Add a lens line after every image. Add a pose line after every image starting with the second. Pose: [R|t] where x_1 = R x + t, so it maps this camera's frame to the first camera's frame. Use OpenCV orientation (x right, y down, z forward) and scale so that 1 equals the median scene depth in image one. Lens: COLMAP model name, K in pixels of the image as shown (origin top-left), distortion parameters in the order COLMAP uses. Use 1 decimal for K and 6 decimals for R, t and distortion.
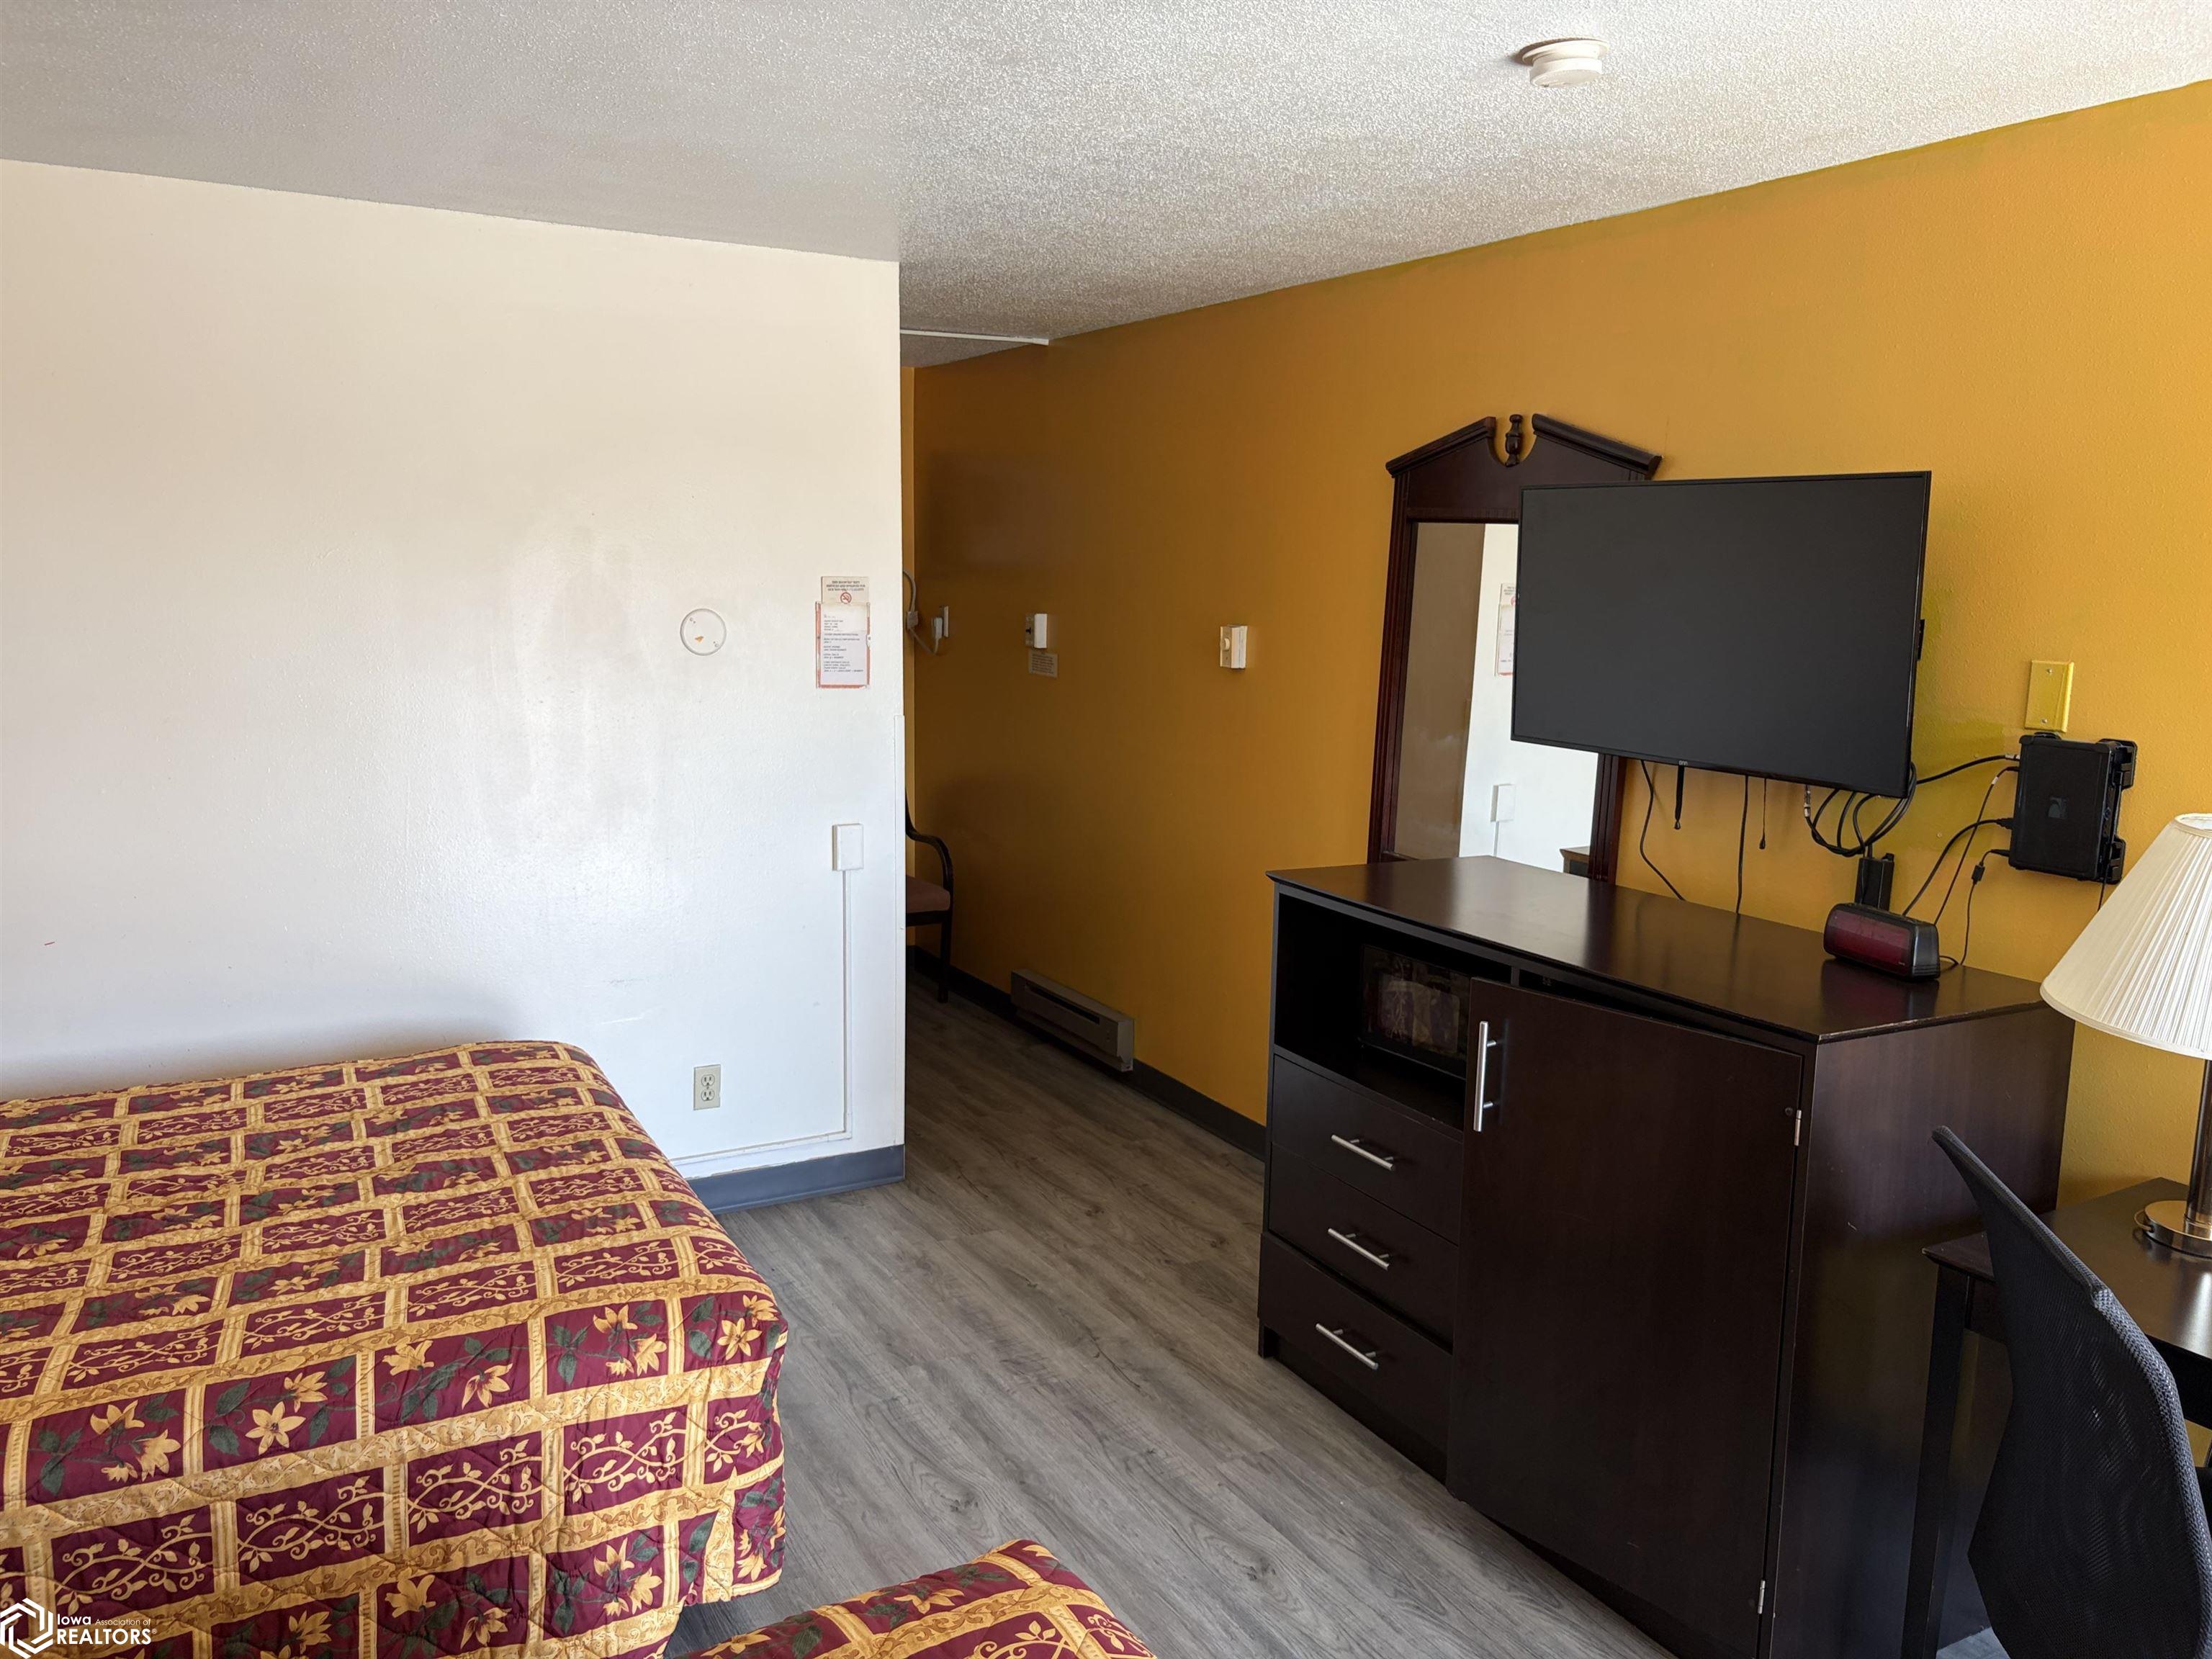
lens RADIAL K [[1660.9, 0, 1100.1], [0, 1660.9, 826.0], [0, 0, 1]] dist [0.030854, -0.017872]
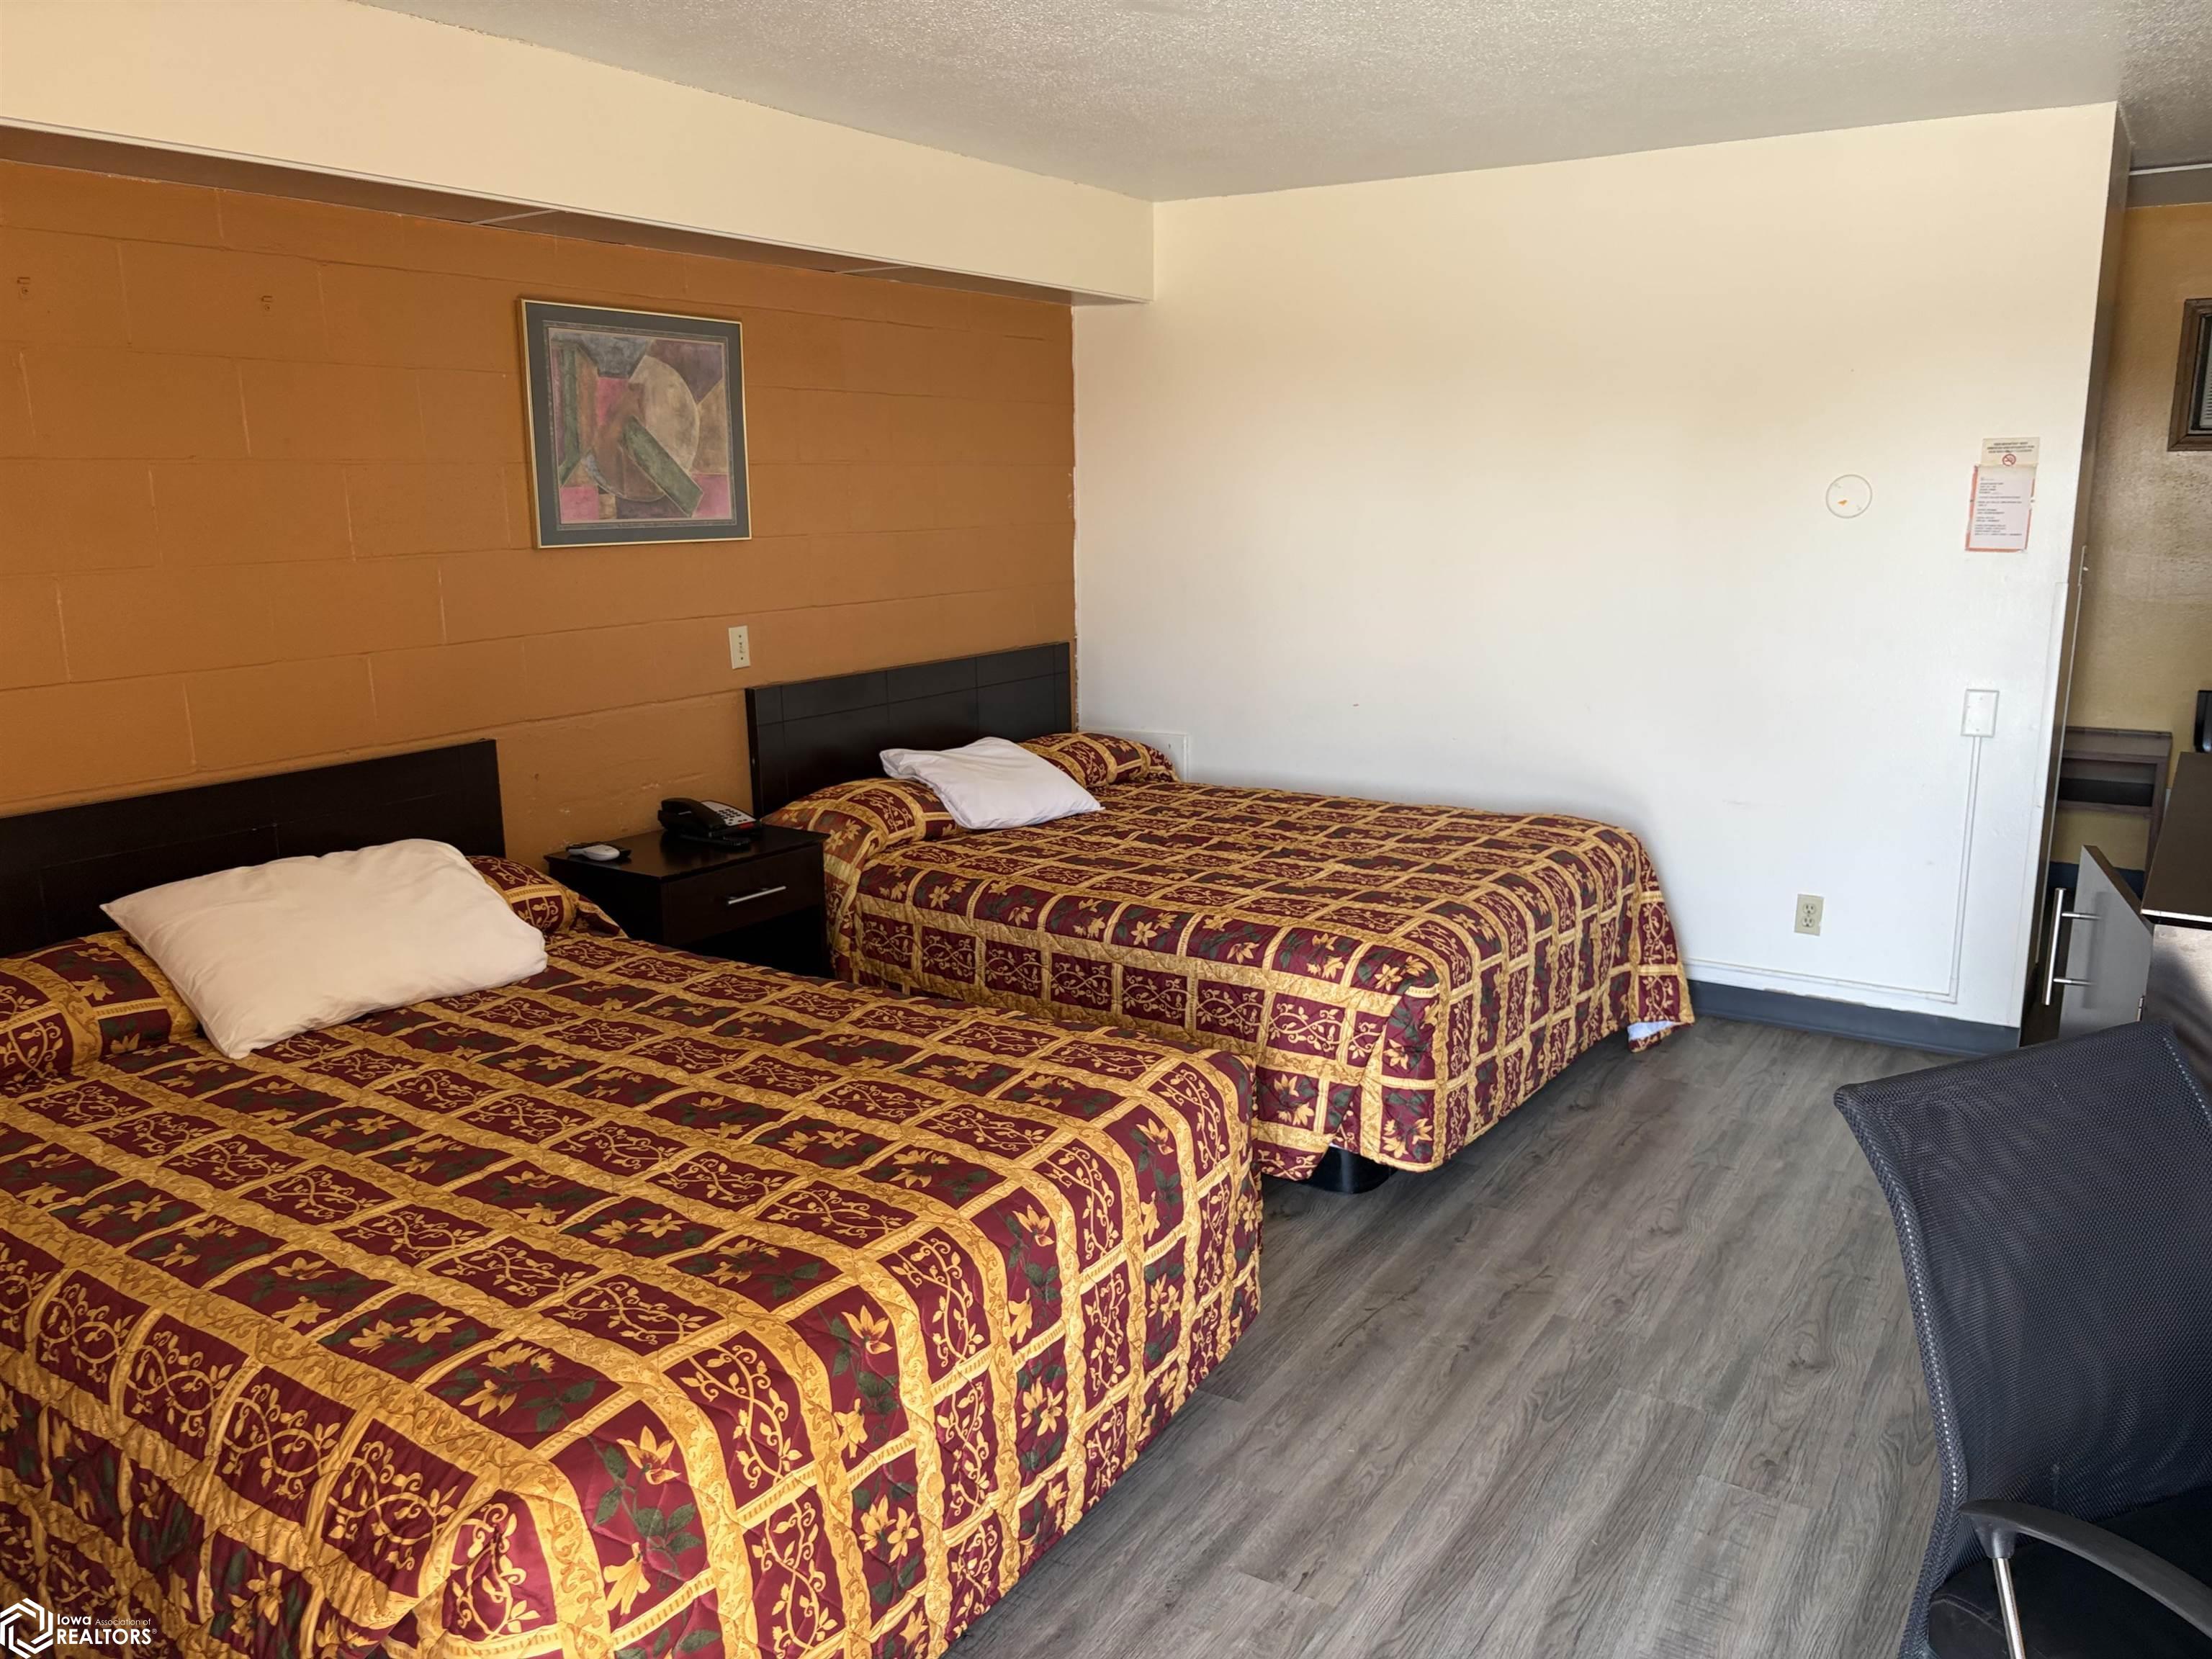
lens RADIAL K [[1660.9, 0, 1094.8], [0, 1660.9, 822.4], [0, 0, 1]] dist [0.030854, -0.017872]
pose [[0.471648, 0.157270, -0.867649, 0.908716], [-0.114062, 0.986581, 0.116824, 0.039649], [0.874379, 0.043865, 0.483258, 0.091875]]
